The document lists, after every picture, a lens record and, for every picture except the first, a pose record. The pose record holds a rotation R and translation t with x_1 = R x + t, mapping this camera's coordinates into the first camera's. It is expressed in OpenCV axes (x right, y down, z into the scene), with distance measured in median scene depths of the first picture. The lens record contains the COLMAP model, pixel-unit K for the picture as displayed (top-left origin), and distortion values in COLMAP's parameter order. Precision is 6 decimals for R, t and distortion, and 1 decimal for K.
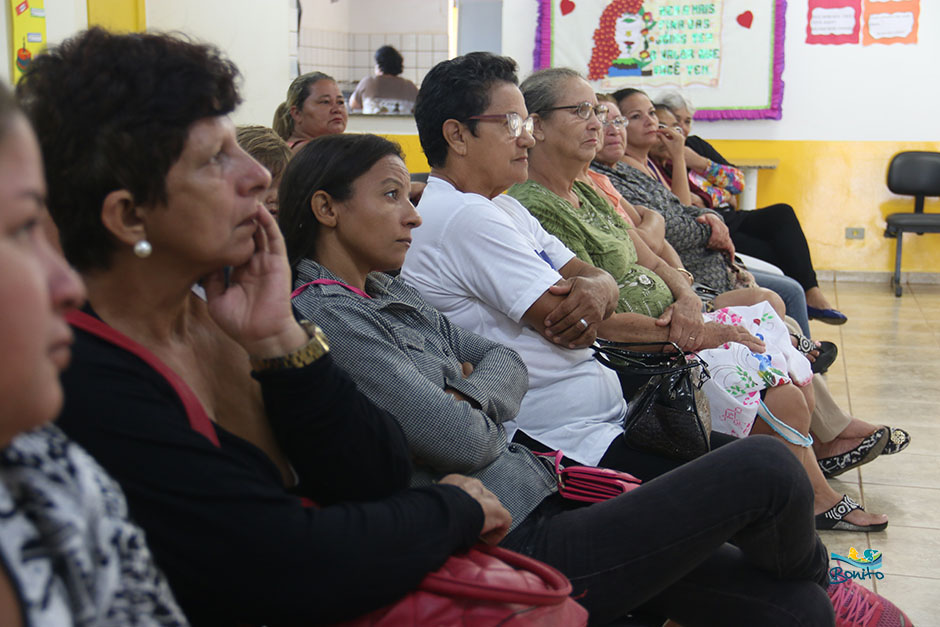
lens RADIAL K [[1467.6, 0, 470.0], [0, 1467.6, 313.5], [0, 0, 1]] dist [0.181969, 0.065735]
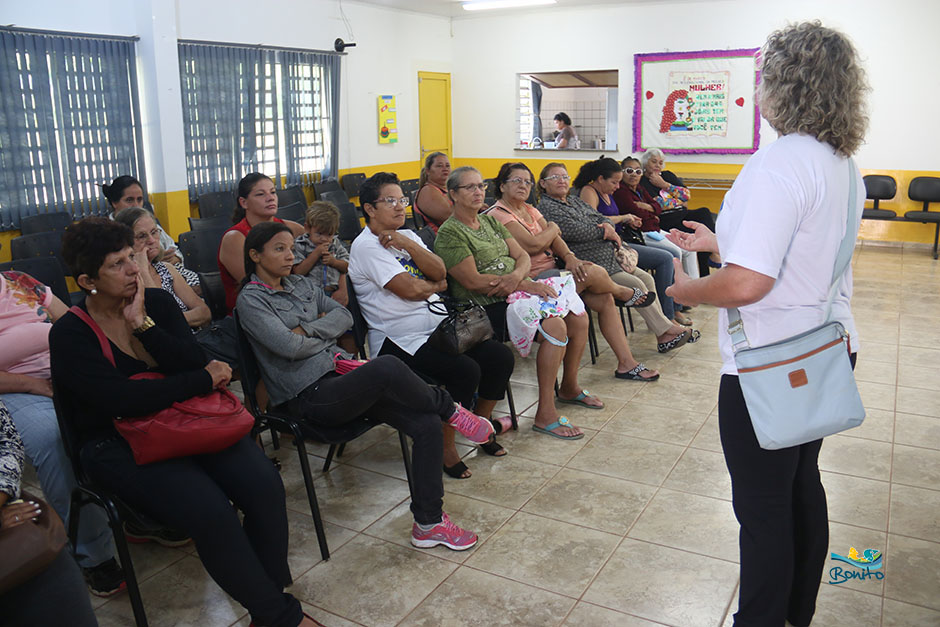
lens RADIAL K [[766.7, 0, 470.0], [0, 766.7, 313.5], [0, 0, 1]] dist [-0.190554, 0.145475]
pose [[0.952229, 0.049442, -0.301357, 0.287528], [-0.016154, 0.993581, 0.111966, -0.053324], [0.304958, -0.101749, 0.946915, -0.063437]]
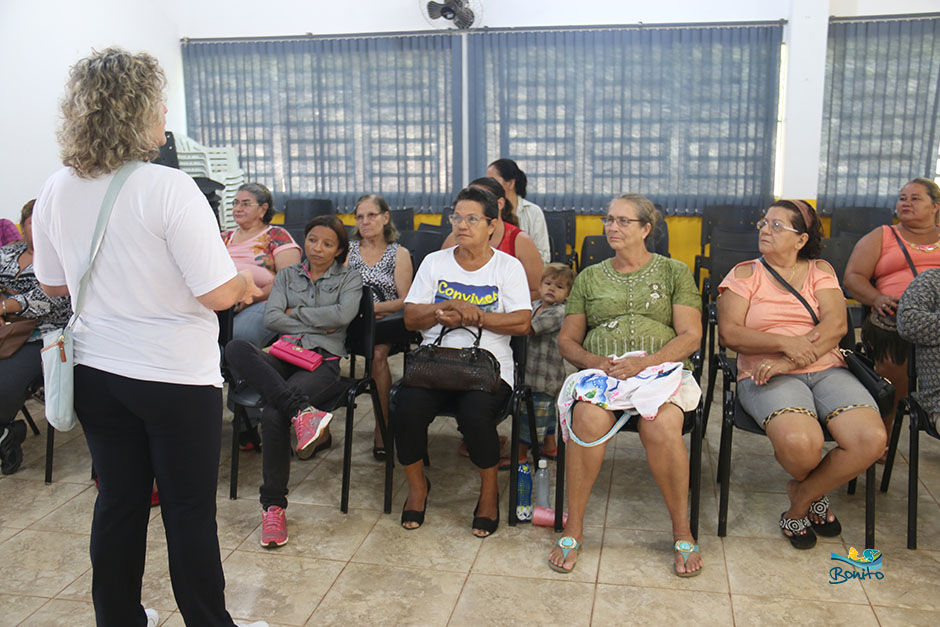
lens RADIAL K [[910.2, 0, 470.0], [0, 910.2, 313.5], [0, 0, 1]] dist [-0.121902, 0.220829]
pose [[0.001056, 0.190320, -0.981722, 0.753714], [-0.131007, 0.973287, 0.188544, -0.137709], [0.991381, 0.128413, 0.025961, 0.552263]]
